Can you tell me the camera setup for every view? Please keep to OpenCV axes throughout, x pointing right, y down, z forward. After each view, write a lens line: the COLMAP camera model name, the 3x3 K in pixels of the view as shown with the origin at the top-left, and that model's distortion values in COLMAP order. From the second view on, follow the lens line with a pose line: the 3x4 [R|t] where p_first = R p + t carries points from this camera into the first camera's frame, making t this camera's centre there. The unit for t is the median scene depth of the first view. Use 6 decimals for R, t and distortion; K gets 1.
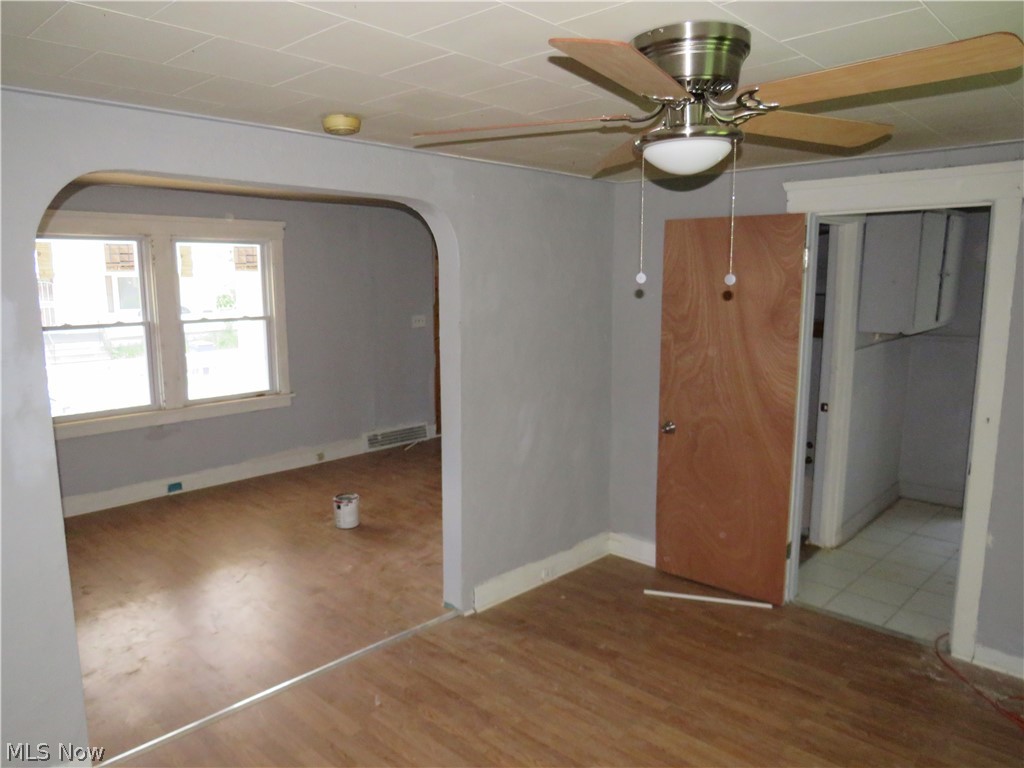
lens RADIAL K [[734.8, 0, 512.0], [0, 734.8, 384.0], [0, 0, 1]] dist [0.021458, -0.000572]
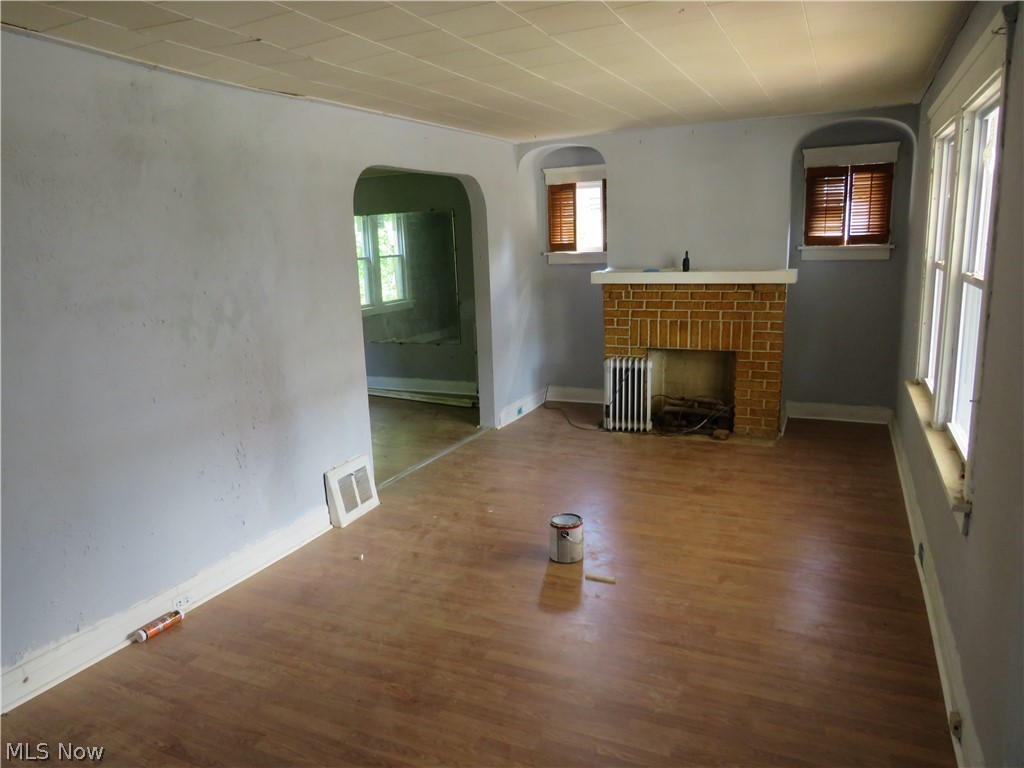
lens RADIAL K [[734.8, 0, 512.0], [0, 734.8, 384.0], [0, 0, 1]] dist [0.021458, -0.000572]
pose [[-0.948469, 0.093396, -0.302795, 0.033916], [-0.013787, 0.942507, 0.333902, -0.233425], [0.316571, 0.320870, -0.892651, 1.764606]]
